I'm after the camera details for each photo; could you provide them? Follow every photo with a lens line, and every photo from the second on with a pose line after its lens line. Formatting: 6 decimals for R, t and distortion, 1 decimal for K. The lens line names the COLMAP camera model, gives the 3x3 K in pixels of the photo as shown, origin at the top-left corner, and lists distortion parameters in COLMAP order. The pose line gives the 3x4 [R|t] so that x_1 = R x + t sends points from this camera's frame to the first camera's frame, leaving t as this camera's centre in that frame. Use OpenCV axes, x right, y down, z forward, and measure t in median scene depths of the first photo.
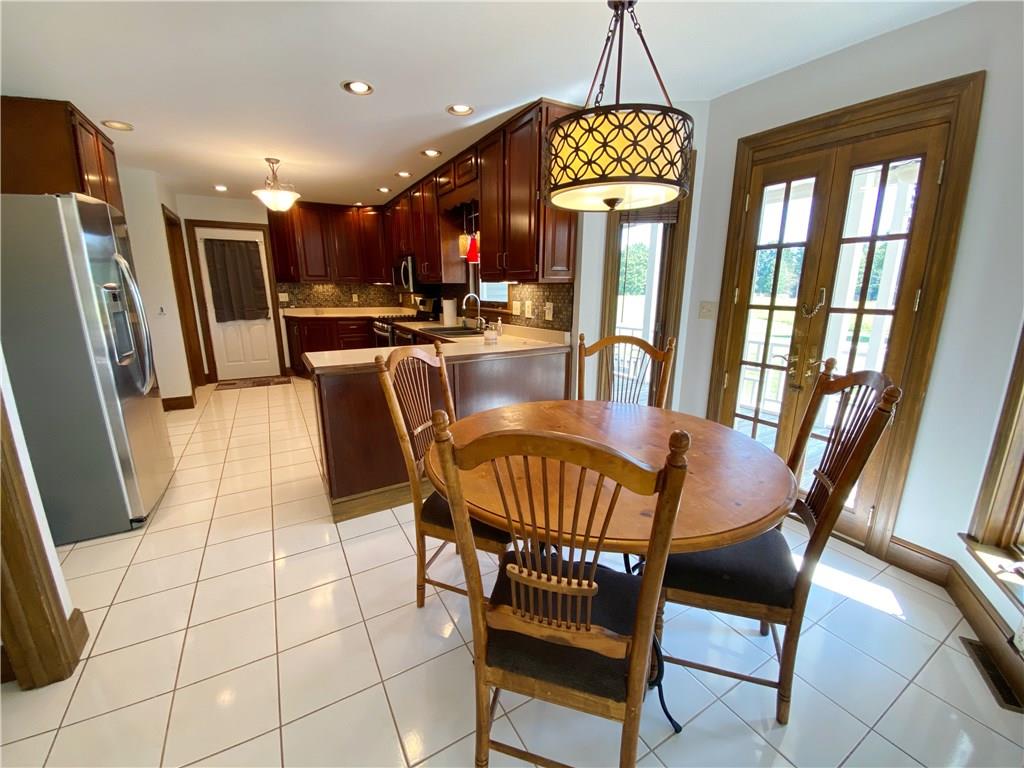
lens RADIAL K [[417.8, 0, 512.0], [0, 417.8, 384.0], [0, 0, 1]] dist [0.027682, -0.026570]
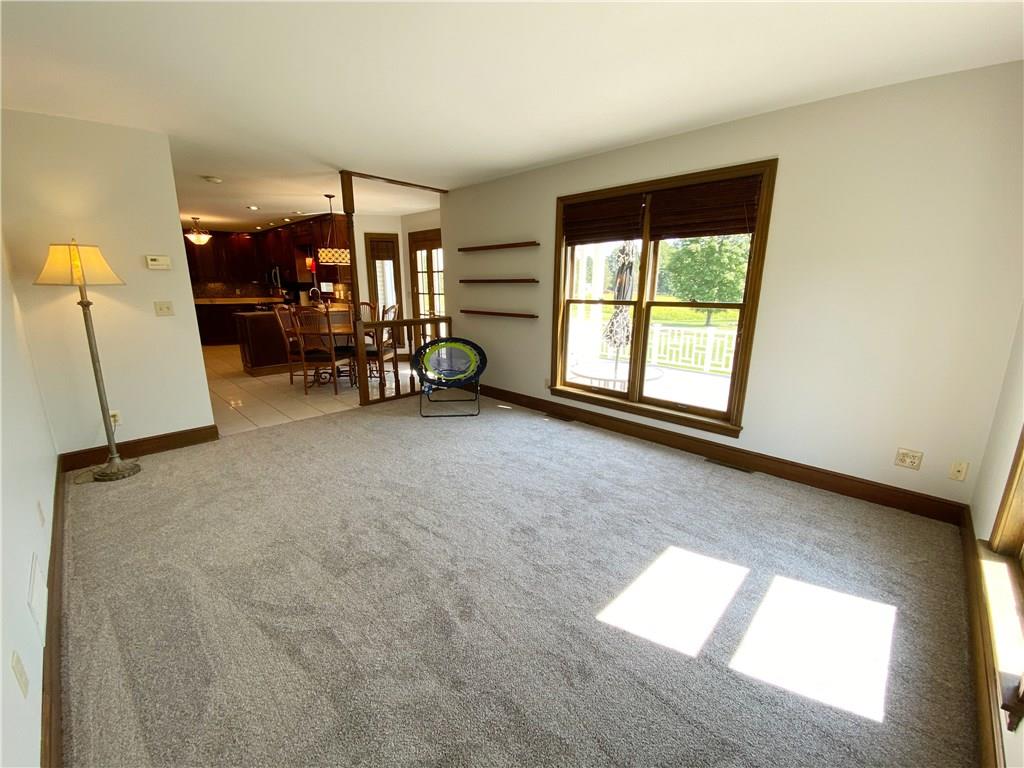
lens RADIAL K [[417.8, 0, 512.0], [0, 417.8, 384.0], [0, 0, 1]] dist [0.027682, -0.026570]
pose [[0.963005, -0.063981, 0.261780, 0.207950], [0.060680, 0.997943, 0.020682, 0.206011], [-0.262565, -0.004032, 0.964906, -0.952405]]
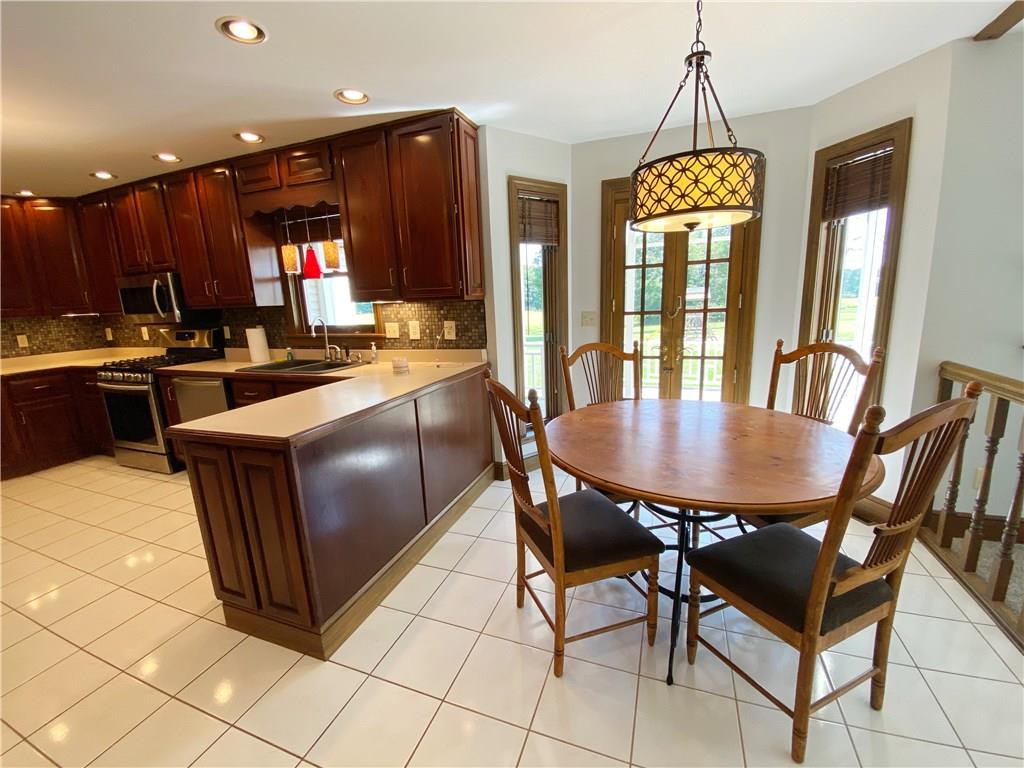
lens RADIAL K [[417.8, 0, 512.0], [0, 417.8, 384.0], [0, 0, 1]] dist [0.027682, -0.026570]
pose [[0.770774, -0.159522, 0.616815, -0.271900], [0.183596, 0.982691, 0.024724, -0.034795], [-0.610082, 0.094188, 0.786720, 0.122019]]
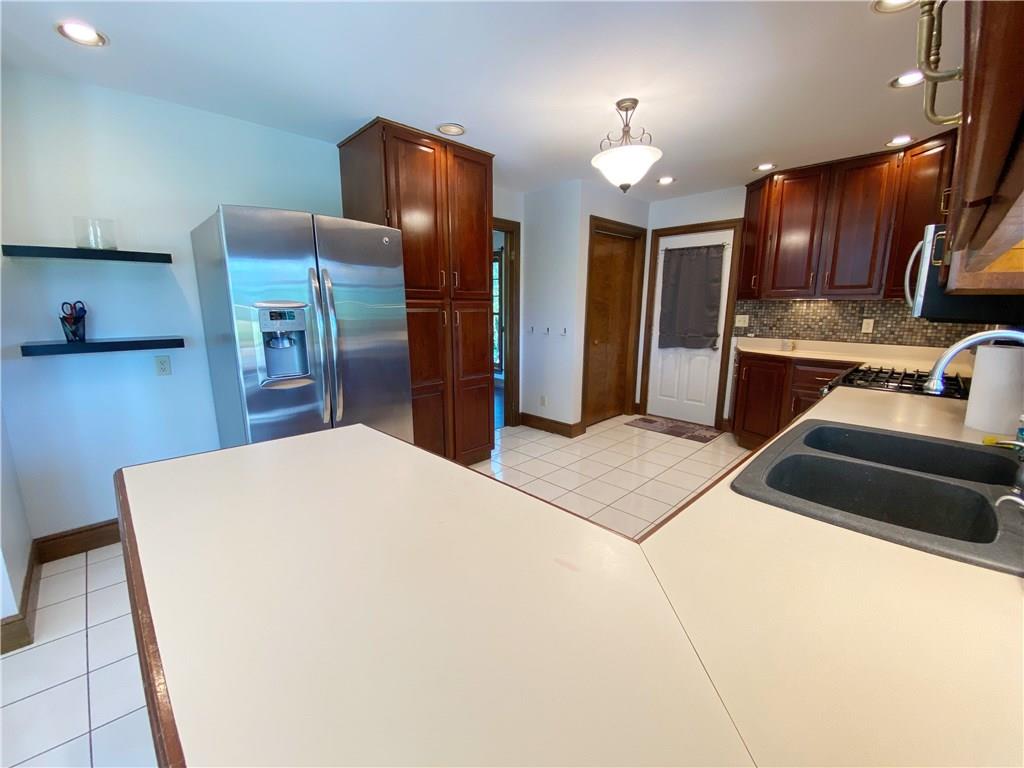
lens RADIAL K [[424.3, 0, 507.8], [0, 424.3, 391.5], [0, 0, 1]] dist [-0.000605, -0.005553]
pose [[0.260024, 0.187541, -0.947215, 0.048819], [-0.218538, 0.966934, 0.131454, -0.125855], [0.940547, 0.172821, 0.292411, 0.562477]]
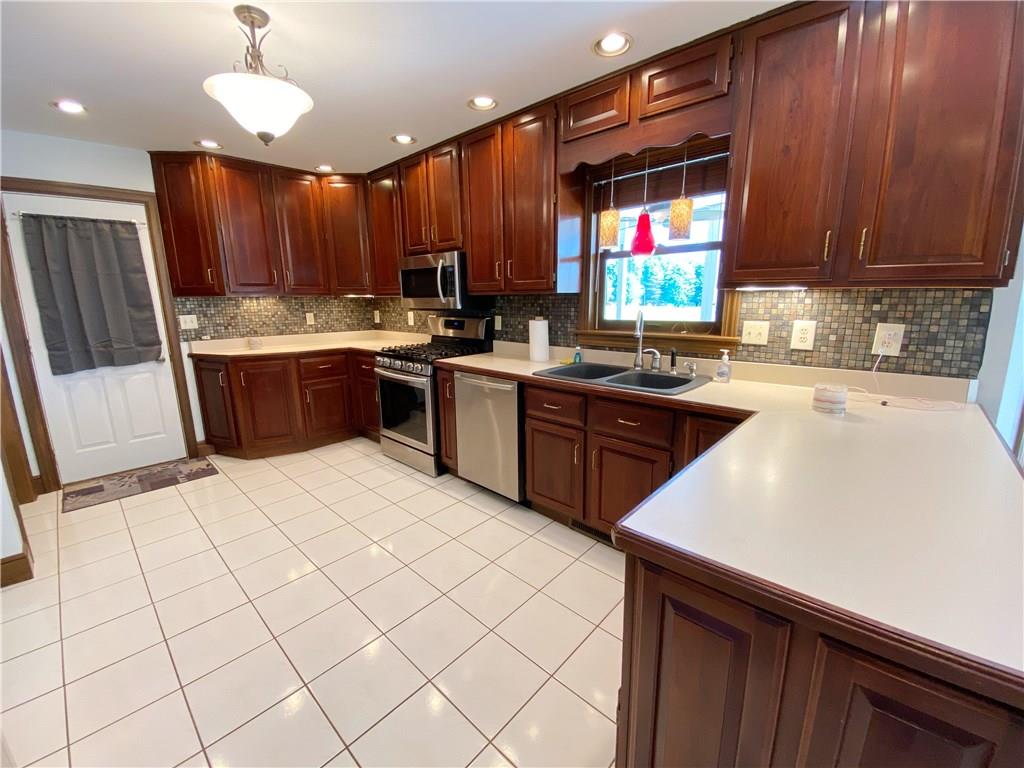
lens RADIAL K [[414.8, 0, 508.4], [0, 414.8, 385.3], [0, 0, 1]] dist [0.030128, -0.024966]
pose [[0.955816, -0.074073, 0.284480, -0.366835], [0.079952, 0.996757, -0.009093, -0.099825], [-0.282884, 0.031436, 0.958639, 0.414482]]
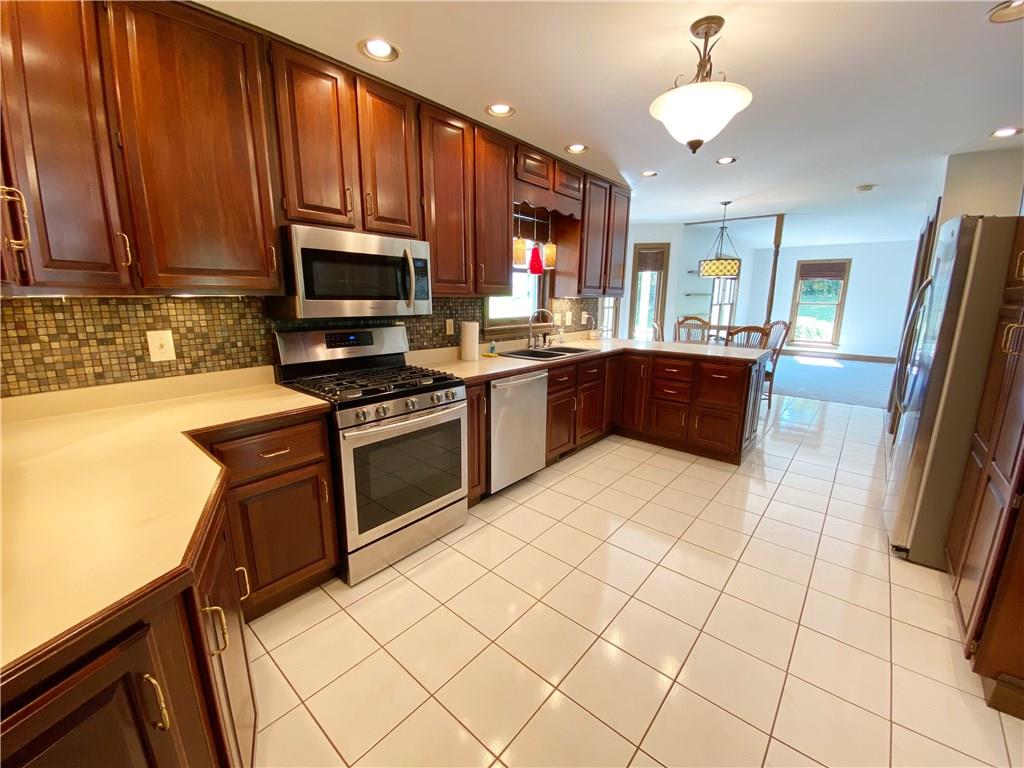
lens RADIAL K [[417.8, 0, 512.0], [0, 417.8, 384.0], [0, 0, 1]] dist [0.027682, -0.026570]
pose [[-0.334764, -0.186851, 0.923591, -0.771465], [0.216392, 0.938705, 0.268342, -0.262928], [-0.917119, 0.289689, -0.273811, 1.114561]]
